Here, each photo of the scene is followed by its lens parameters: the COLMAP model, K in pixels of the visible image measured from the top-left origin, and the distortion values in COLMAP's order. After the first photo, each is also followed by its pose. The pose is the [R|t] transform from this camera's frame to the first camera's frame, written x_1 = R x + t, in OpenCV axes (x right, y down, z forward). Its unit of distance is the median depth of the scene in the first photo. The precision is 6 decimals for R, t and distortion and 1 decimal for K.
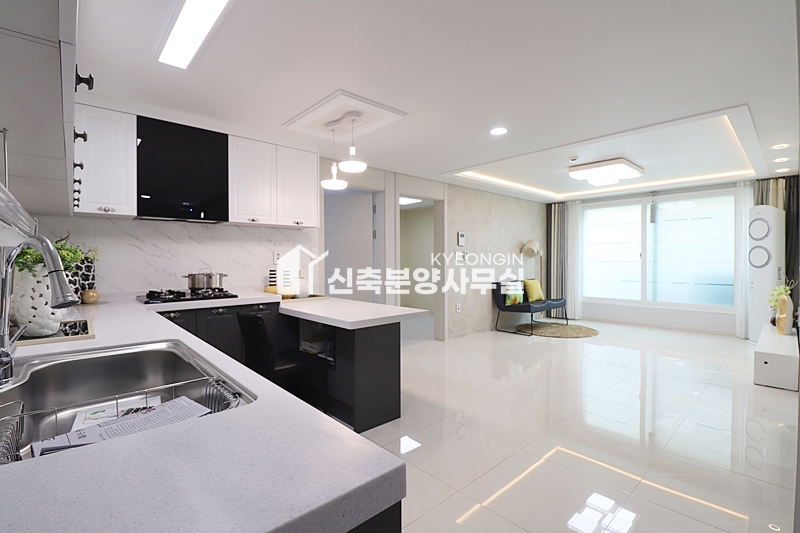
lens RADIAL K [[368.5, 0, 391.5], [0, 368.5, 263.0], [0, 0, 1]] dist [-0.000056, 0.000011]
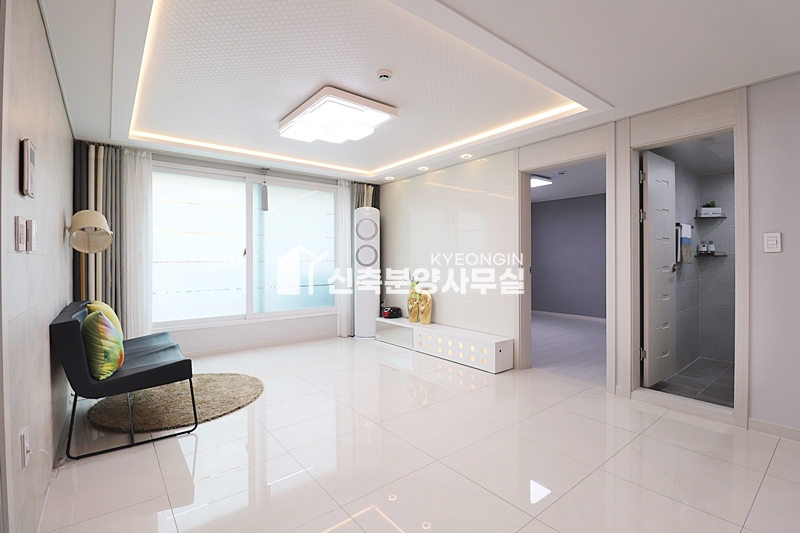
lens RADIAL K [[368.5, 0, 399.2], [0, 368.5, 266.6], [0, 0, 1]] dist [-0.000056, 0.000011]
pose [[0.052335, -0.007665, 0.998600, -0.034820], [0.012971, 0.999891, 0.006995, 0.006075], [-0.998545, 0.012586, 0.052429, 0.667375]]
